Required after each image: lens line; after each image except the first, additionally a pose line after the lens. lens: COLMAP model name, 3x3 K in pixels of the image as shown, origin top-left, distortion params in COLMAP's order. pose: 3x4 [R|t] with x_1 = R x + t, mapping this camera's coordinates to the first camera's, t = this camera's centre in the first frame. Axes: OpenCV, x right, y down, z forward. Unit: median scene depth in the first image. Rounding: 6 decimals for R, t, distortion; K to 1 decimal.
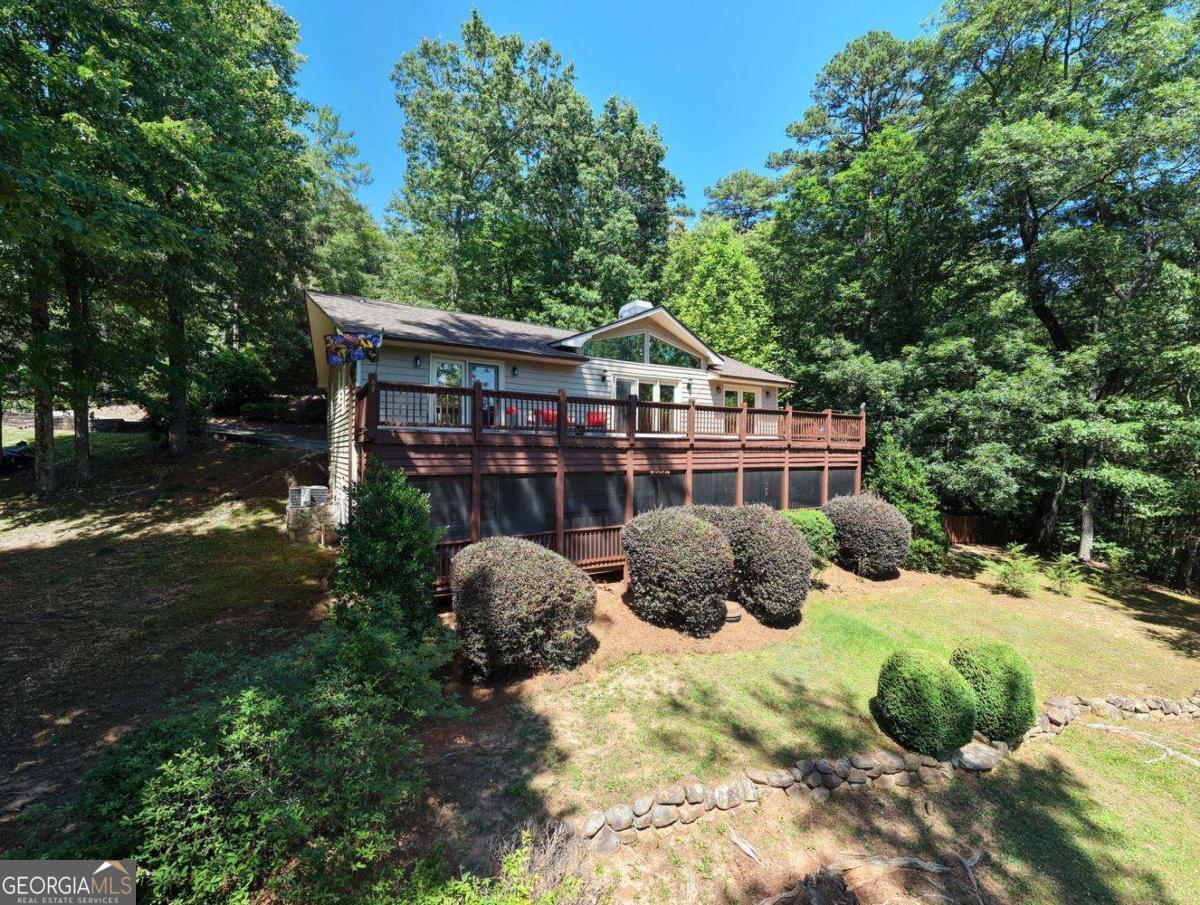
lens RADIAL K [[488.8, 0, 589.7], [0, 488.8, 450.9], [0, 0, 1]] dist [0.002758, -0.000059]
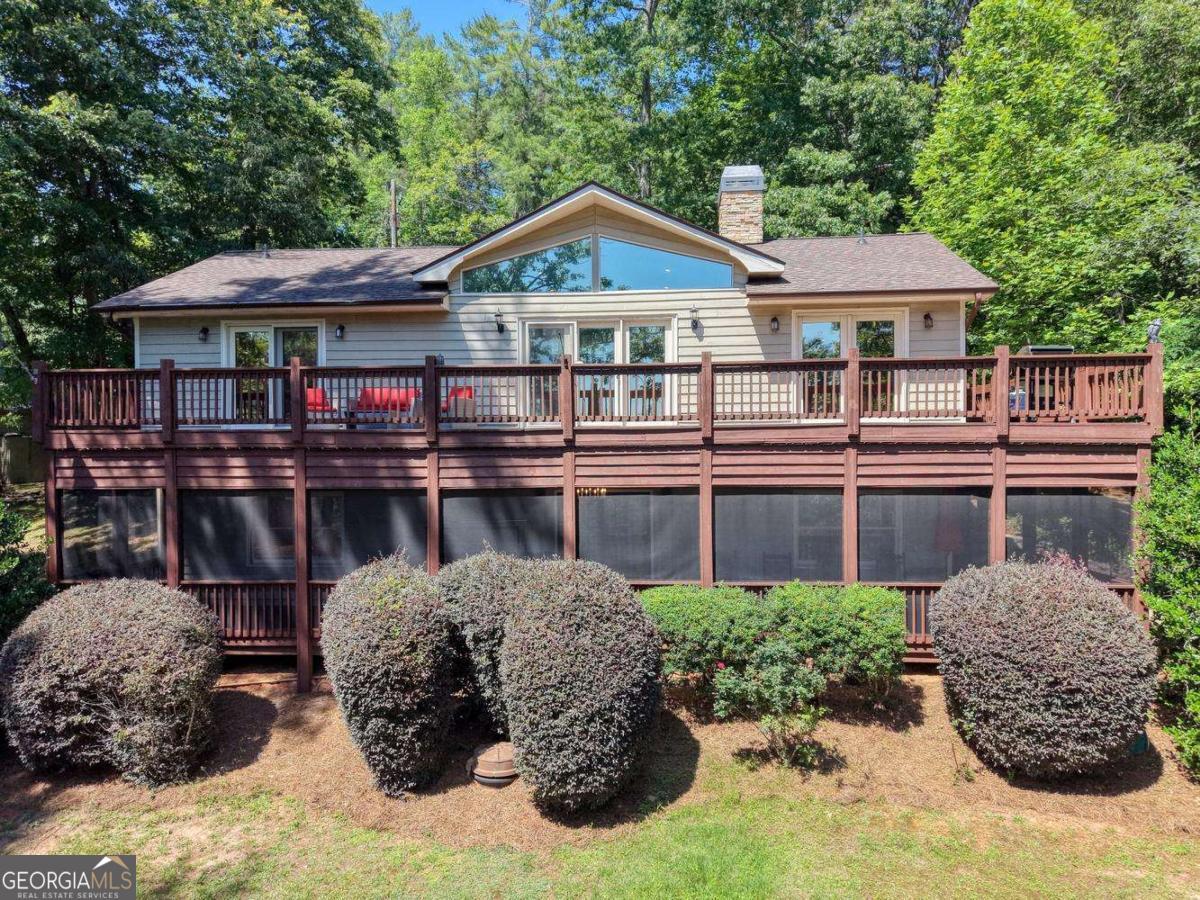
lens RADIAL K [[809.9, 0, 603.4], [0, 809.9, 444.7], [0, 0, 1]] dist [0.008248, 0.001069]
pose [[0.820641, -0.013618, -0.571282, 0.684312], [0.008732, 0.999898, -0.011292, 0.001878], [0.571378, 0.004279, 0.820676, 0.289275]]
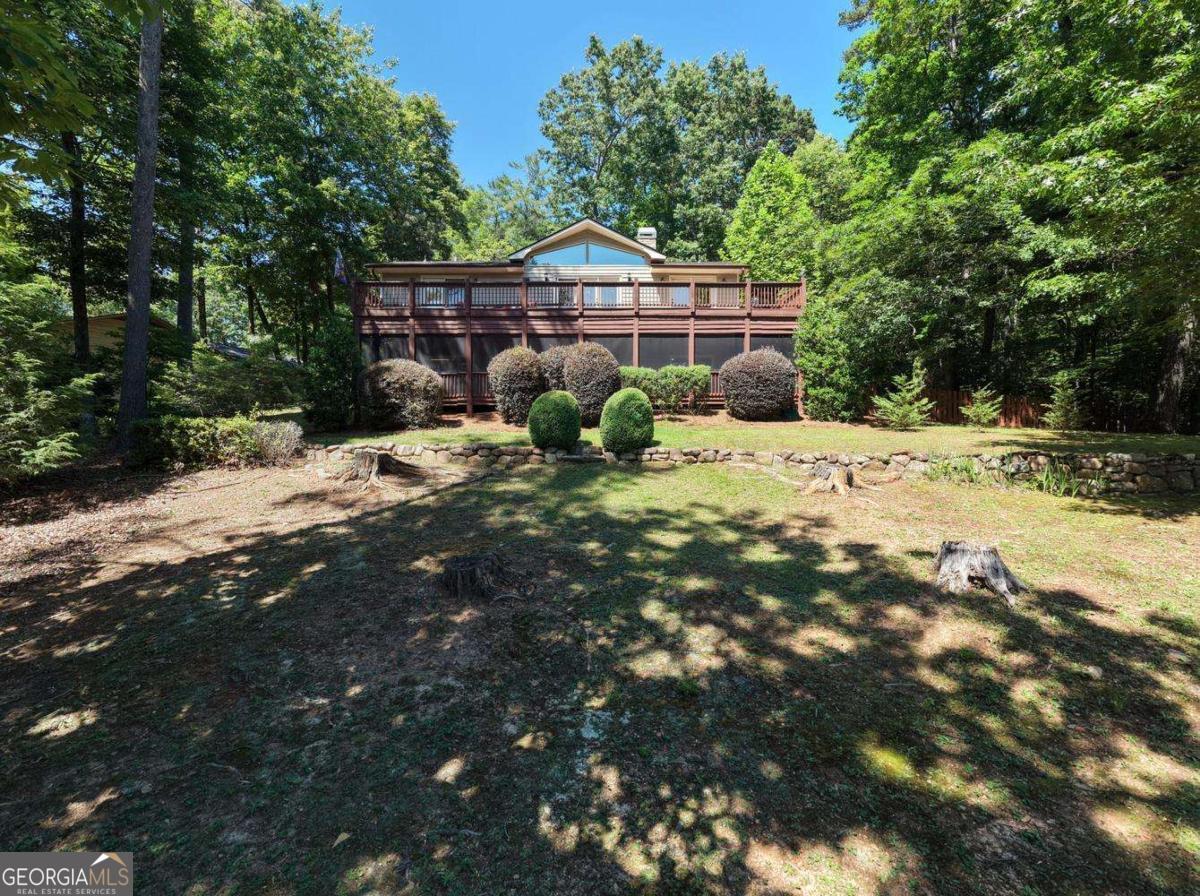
lens RADIAL K [[486.3, 0, 596.3], [0, 486.3, 453.8], [0, 0, 1]] dist [-0.005133, -0.000640]
pose [[0.865821, -0.000140, -0.500354, 0.831500], [-0.001887, 0.999992, -0.003546, 0.342506], [0.500351, 0.004015, 0.865814, -0.095467]]
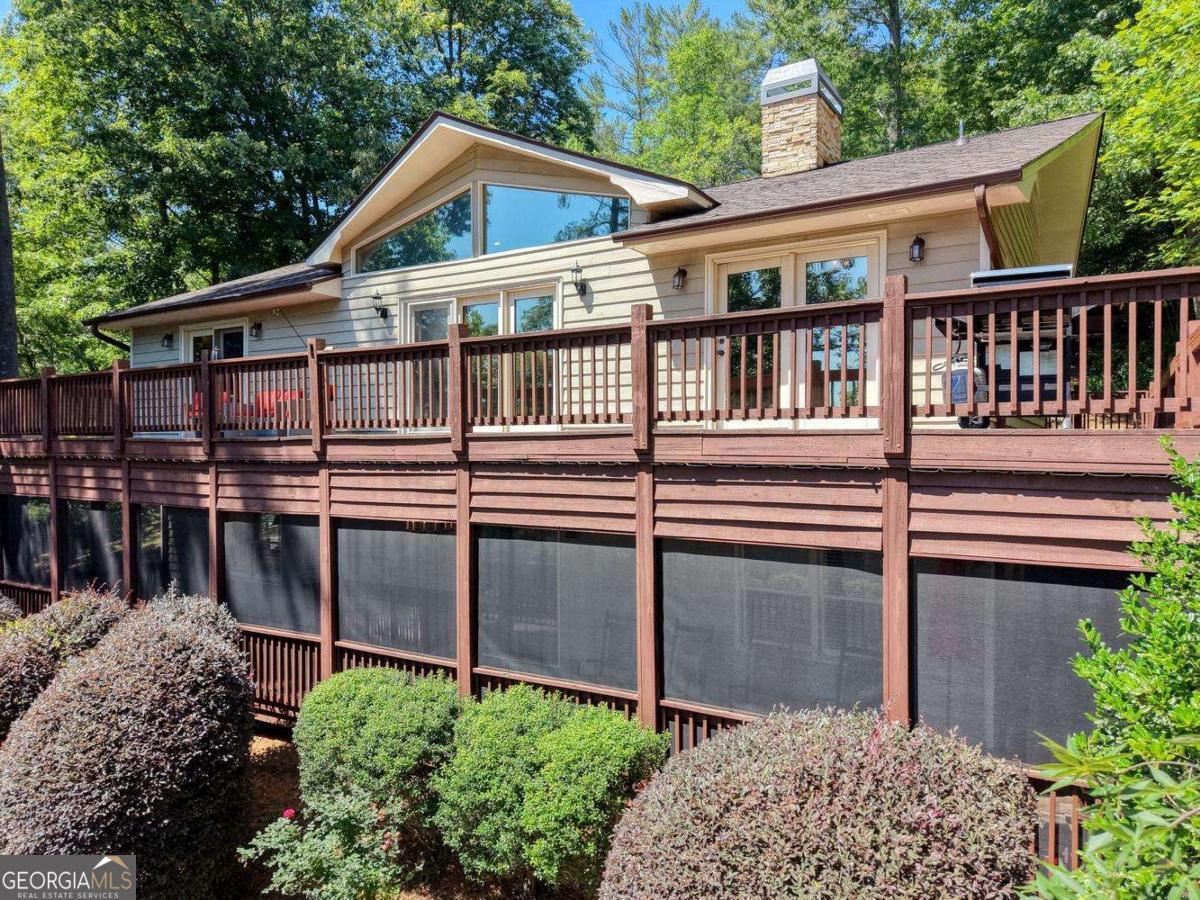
lens RADIAL K [[805.4, 0, 599.1], [0, 805.4, 451.1], [0, 0, 1]] dist [0.020399, -0.025257]
pose [[0.469921, -0.002797, -0.882704, 0.830297], [-0.002547, 0.999987, -0.004525, -0.011564], [0.882705, 0.004375, 0.469908, 0.830862]]
